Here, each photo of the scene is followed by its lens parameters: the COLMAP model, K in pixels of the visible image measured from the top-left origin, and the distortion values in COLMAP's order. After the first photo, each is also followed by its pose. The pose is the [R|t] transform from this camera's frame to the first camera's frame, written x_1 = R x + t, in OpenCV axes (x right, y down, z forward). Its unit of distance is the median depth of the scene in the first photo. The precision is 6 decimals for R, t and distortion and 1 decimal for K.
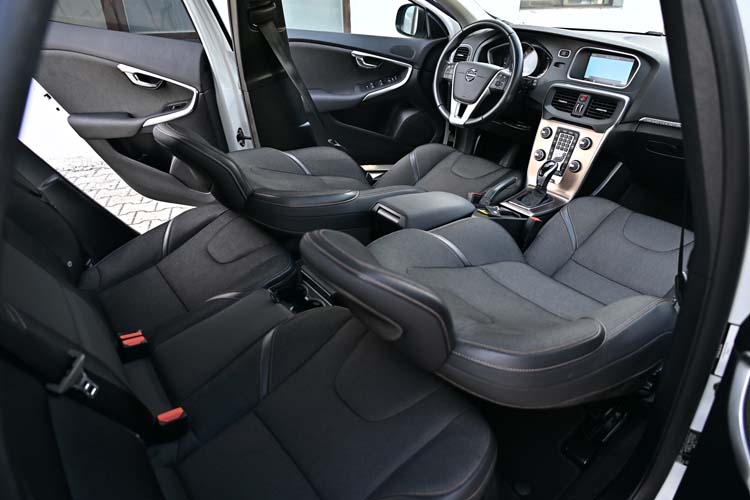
lens RADIAL K [[481.9, 0, 376.1], [0, 481.9, 248.3], [0, 0, 1]] dist [-0.012407, 0.007451]
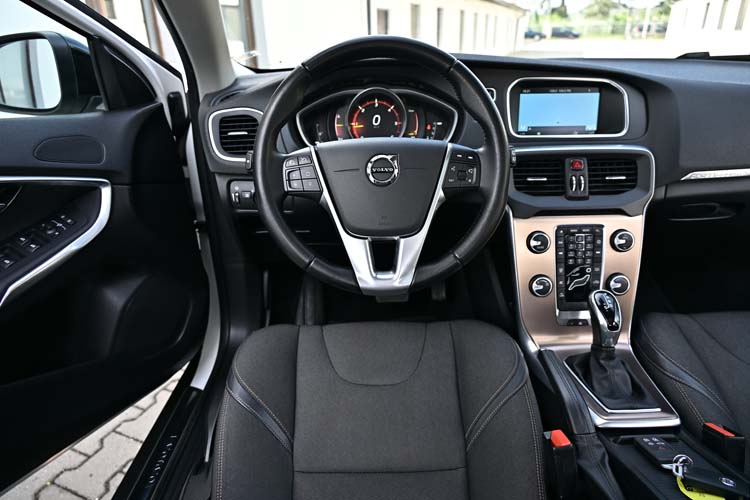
lens RADIAL K [[481.9, 0, 374.2], [0, 481.9, 248.8], [0, 0, 1]] dist [-0.012407, 0.007451]
pose [[0.601181, -0.330054, 0.727767, -0.128441], [0.415492, 0.907041, 0.068136, -0.350768], [-0.682604, 0.261419, 0.682431, 0.792903]]
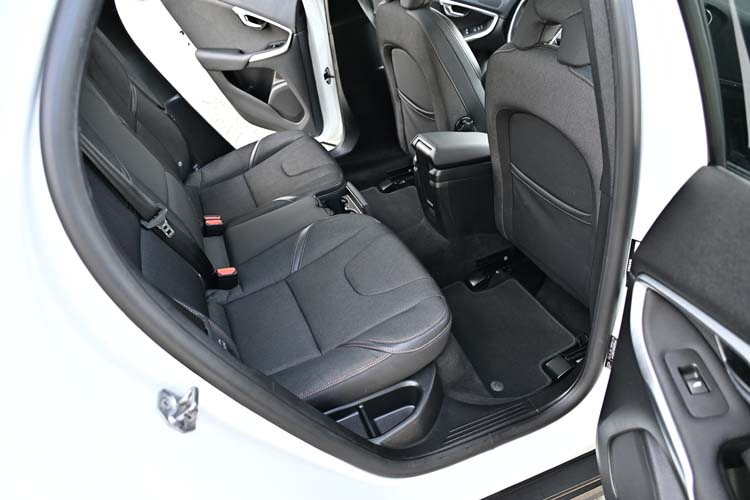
lens RADIAL K [[481.9, 0, 375.4], [0, 481.9, 252.1], [0, 0, 1]] dist [-0.012407, 0.007451]
pose [[0.964512, 0.135862, -0.226403, 0.161824], [-0.114184, 0.987756, 0.106301, 0.055089], [0.238074, -0.076676, 0.968216, -0.128630]]
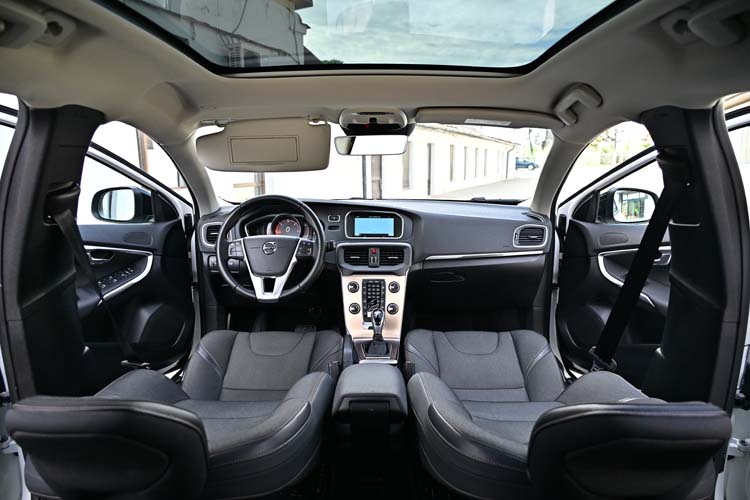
lens RADIAL K [[481.9, 0, 374.5], [0, 481.9, 253.1], [0, 0, 1]] dist [-0.012407, 0.007451]
pose [[0.619406, -0.143126, 0.771914, -0.435293], [0.393690, 0.907303, -0.147679, -0.136936], [-0.679223, 0.395368, 0.618336, 0.291346]]
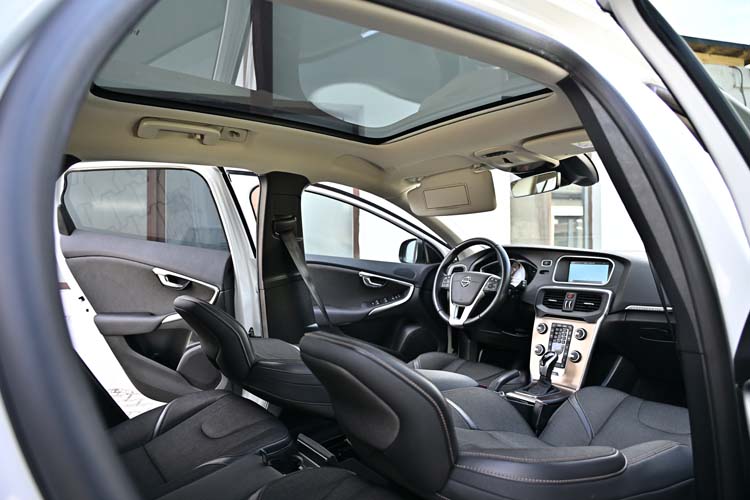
lens RADIAL K [[481.9, 0, 376.7], [0, 481.9, 249.9], [0, 0, 1]] dist [-0.012407, 0.007451]
pose [[0.999857, 0.001377, -0.016874, 0.010930], [-0.009802, 0.859702, -0.510702, 0.155518], [0.013803, 0.510794, 0.859592, 0.005194]]
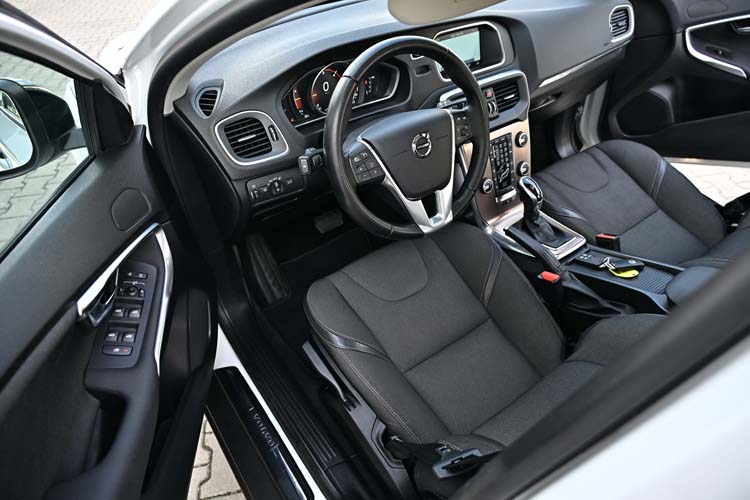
lens RADIAL K [[493.2, 0, 376.7], [0, 493.2, 234.5], [0, 0, 1]] dist [0.045695, 0.006756]
pose [[0.034965, -0.611409, 0.790542, -0.316427], [0.530924, 0.681534, 0.503619, -0.633894], [-0.846698, 0.402108, 0.348442, 0.944773]]
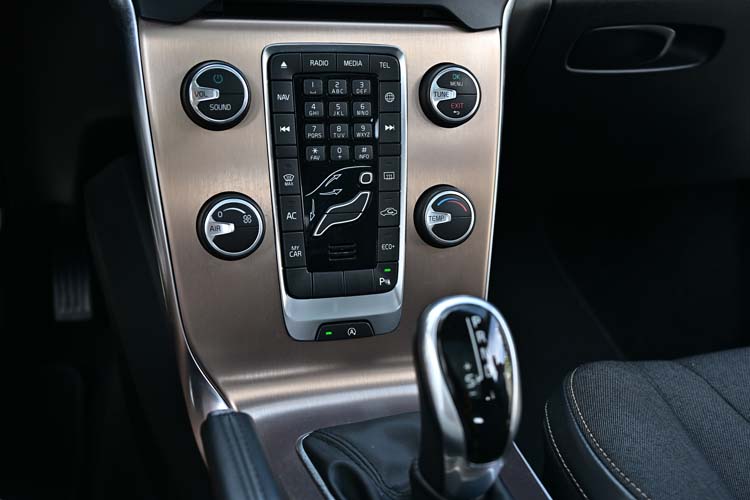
lens RADIAL K [[839.5, 0, 375.3], [0, 839.5, 248.4], [0, 0, 1]] dist [-0.012224, 0.000000]
pose [[0.341690, -0.333965, 0.878473, 0.095862], [0.411667, 0.893473, 0.179546, -0.227931], [-0.844854, 0.300289, 0.442773, 0.859546]]
